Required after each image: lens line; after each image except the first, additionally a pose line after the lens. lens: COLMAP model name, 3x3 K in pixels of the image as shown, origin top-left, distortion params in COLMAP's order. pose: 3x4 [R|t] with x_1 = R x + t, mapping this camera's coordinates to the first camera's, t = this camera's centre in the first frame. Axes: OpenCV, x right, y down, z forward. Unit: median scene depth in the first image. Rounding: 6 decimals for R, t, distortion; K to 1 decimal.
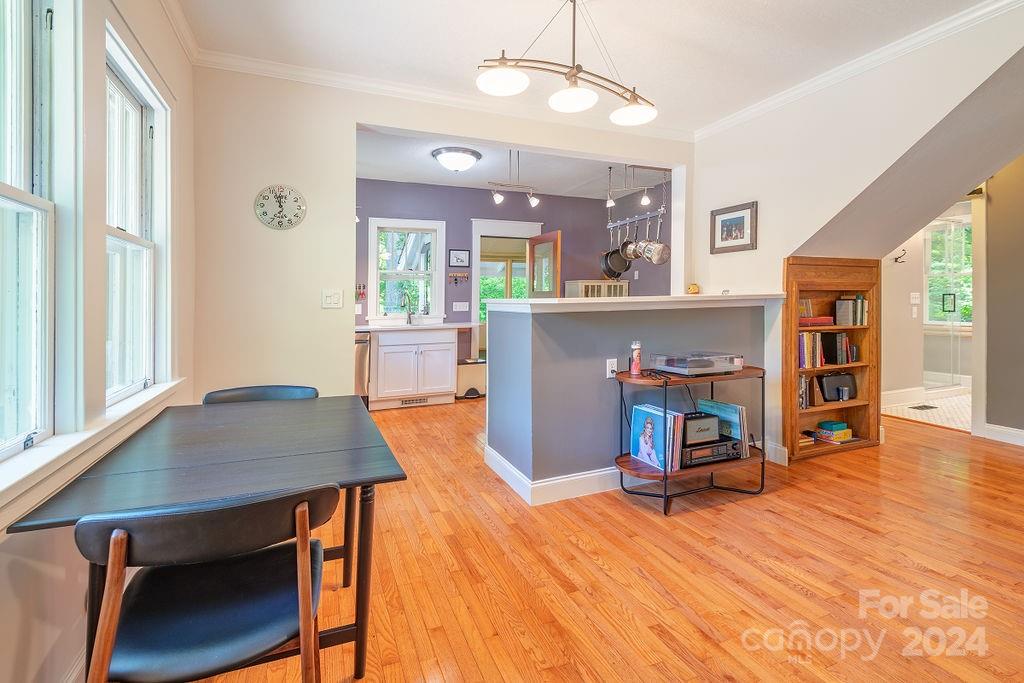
lens RADIAL K [[474.3, 0, 481.2], [0, 474.3, 305.0], [0, 0, 1]] dist [0.012260, -0.004095]
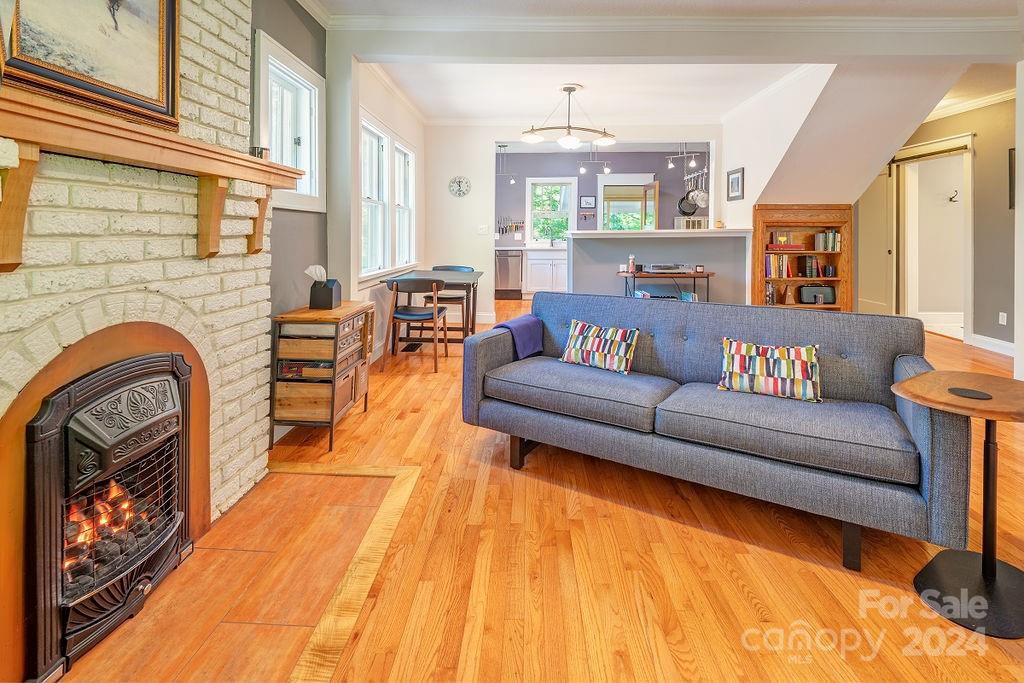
lens RADIAL K [[474.3, 0, 500.5], [0, 474.3, 235.3], [0, 0, 1]] dist [0.012260, -0.004095]
pose [[0.912447, 0.010941, -0.409049, 0.468661], [-0.010496, 0.999939, 0.003333, 0.001039], [0.409061, 0.001252, 0.912506, -0.655484]]
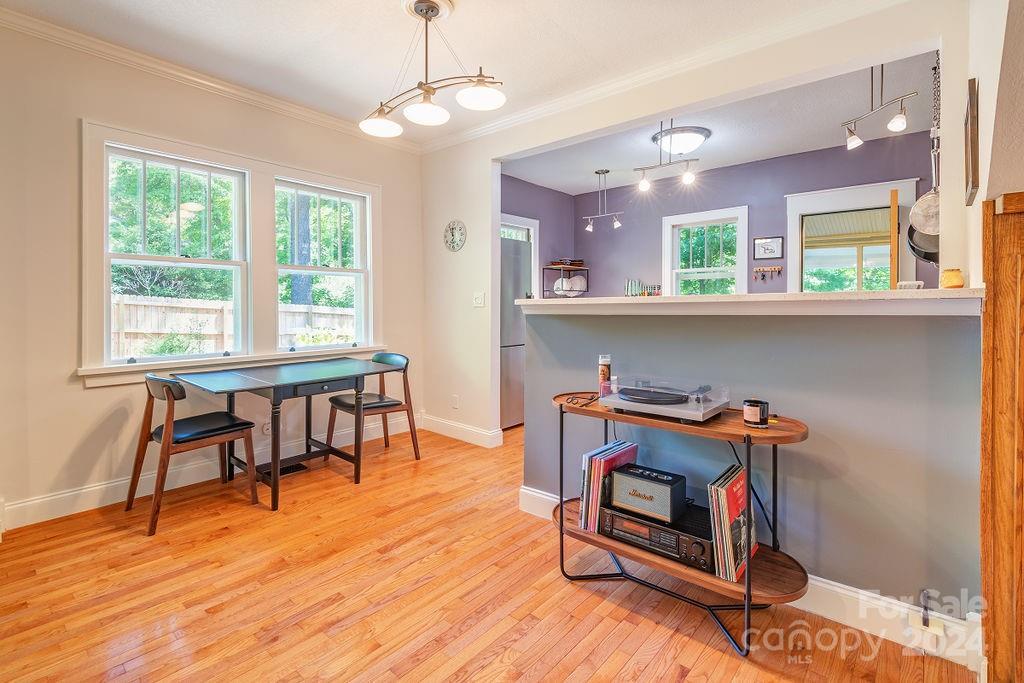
lens RADIAL K [[474.3, 0, 528.1], [0, 474.3, 308.4], [0, 0, 1]] dist [0.012260, -0.004095]
pose [[0.474002, 0.013547, -0.880419, 0.730404], [-0.007354, 0.999908, 0.011426, -0.004813], [0.880493, 0.001058, 0.474058, 0.407151]]
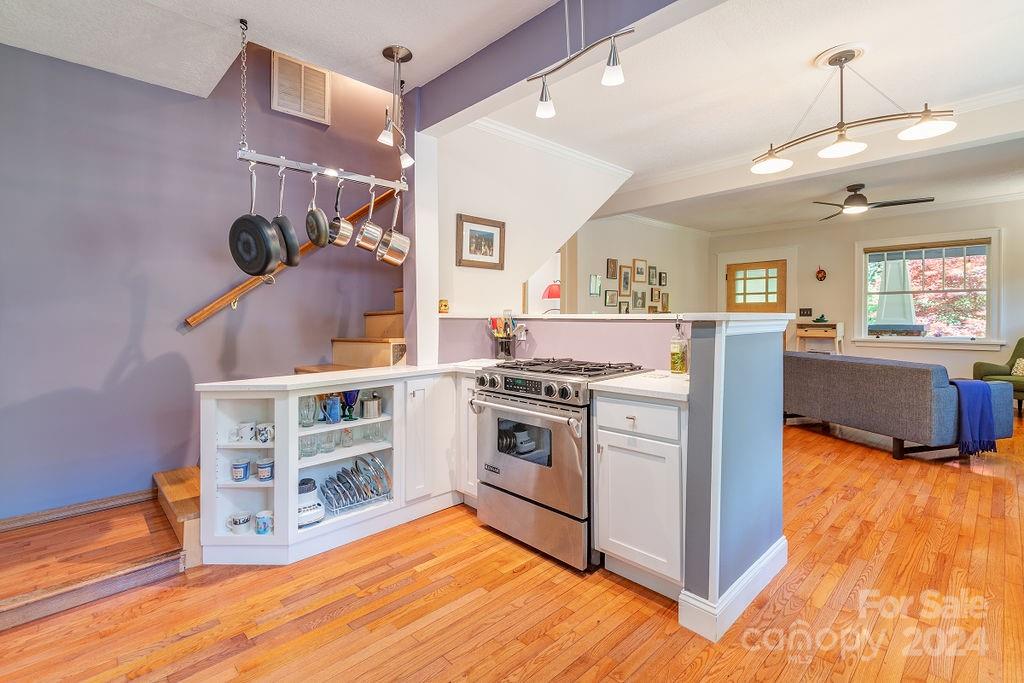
lens RADIAL K [[474.3, 0, 522.2], [0, 474.3, 318.8], [0, 0, 1]] dist [0.012260, -0.004095]
pose [[-0.418050, 0.008277, 0.908386, -0.348491], [0.023640, 0.999719, 0.001770, -0.011444], [-0.908116, 0.022215, -0.418128, 1.318952]]
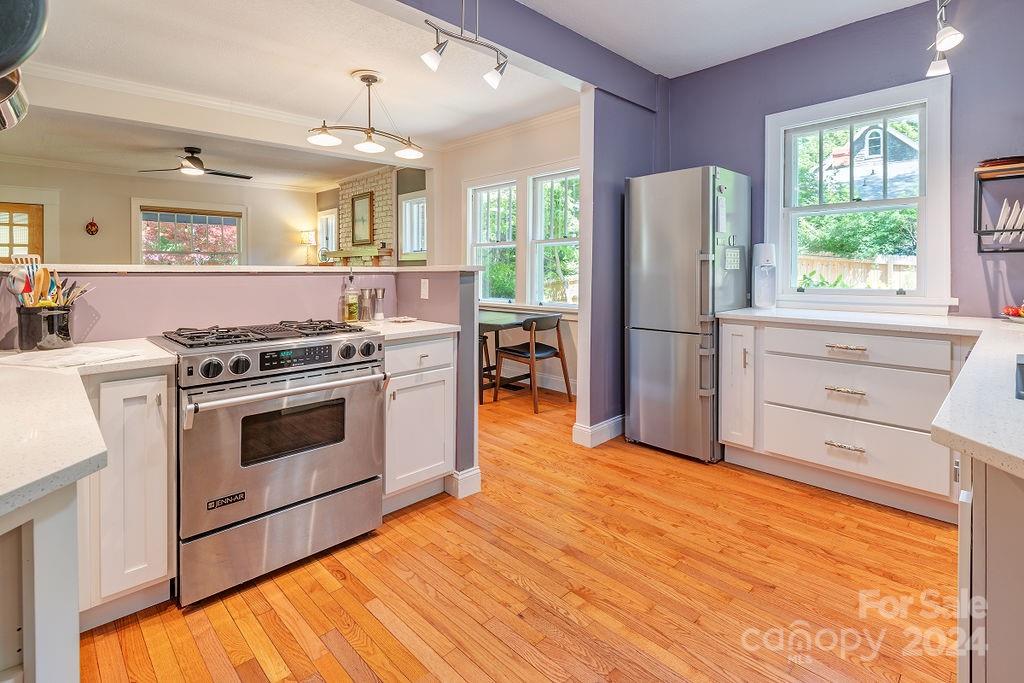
lens RADIAL K [[474.3, 0, 513.7], [0, 474.3, 293.3], [0, 0, 1]] dist [0.012260, -0.004095]
pose [[-0.911395, 0.034738, -0.410065, 0.239038], [0.011153, 0.998150, 0.059768, -0.011931], [0.411382, 0.049899, -0.910096, 1.590220]]
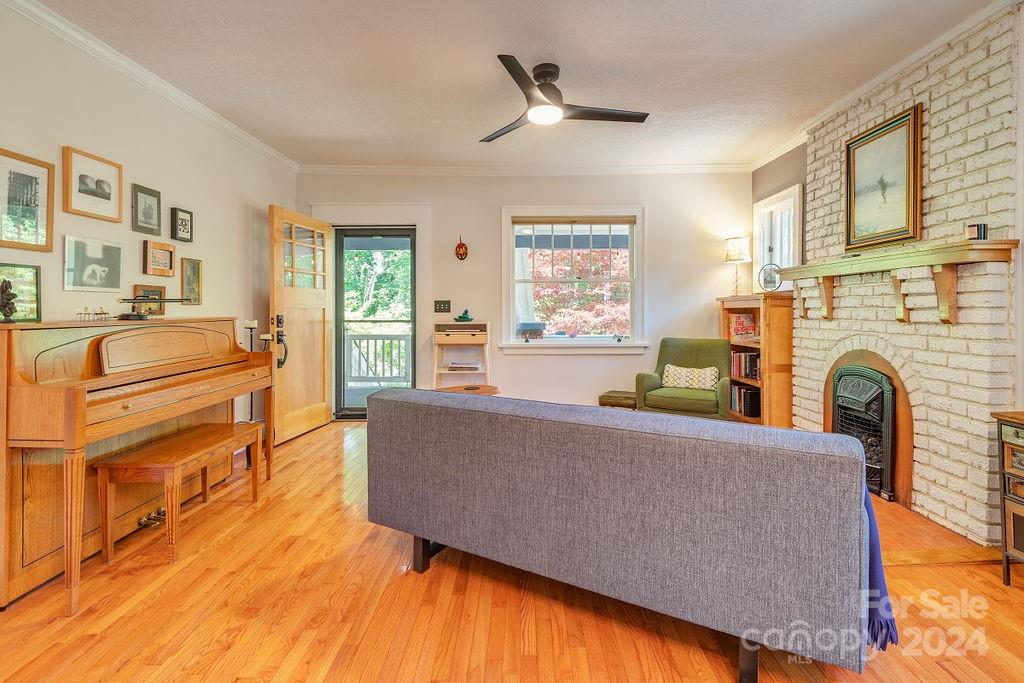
lens RADIAL K [[474.3, 0, 520.6], [0, 474.3, 312.0], [0, 0, 1]] dist [0.012260, -0.004095]
pose [[-0.935604, 0.006723, 0.352987, 0.283865], [0.010876, 0.999893, 0.009783, -0.001230], [-0.352884, 0.012992, -0.935577, 0.586434]]
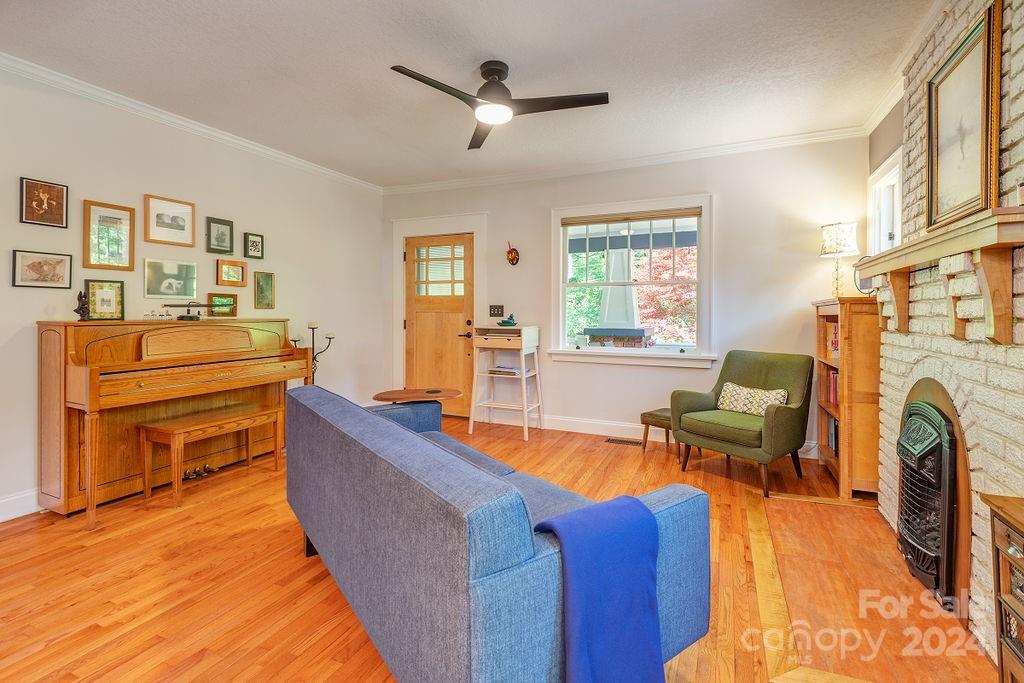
lens RADIAL K [[474.3, 0, 513.4], [0, 474.3, 310.2], [0, 0, 1]] dist [0.012260, -0.004095]
pose [[-0.709897, 0.006246, 0.704278, -0.032266], [0.003447, 0.999980, -0.005394, -0.000552], [-0.704297, -0.001402, -0.709904, 0.349611]]
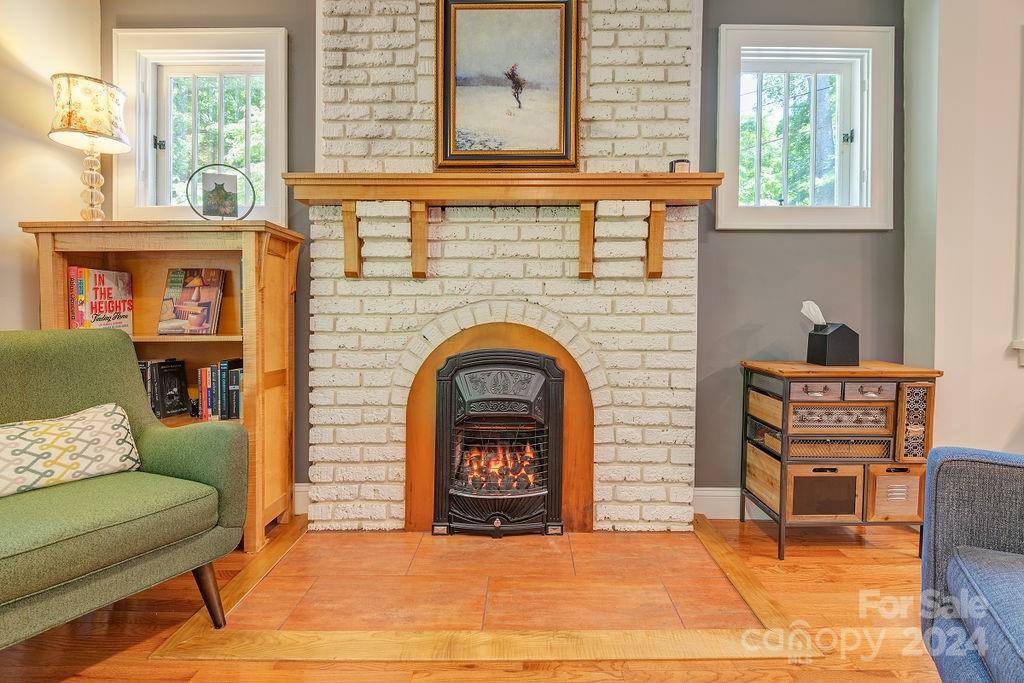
lens RADIAL K [[474.3, 0, 537.4], [0, 474.3, 321.0], [0, 0, 1]] dist [0.012260, -0.004095]
pose [[-0.362667, 0.016645, -0.931770, 0.509941], [-0.007108, 0.999762, 0.020626, 0.066949], [0.931892, 0.014104, -0.362463, -0.180460]]
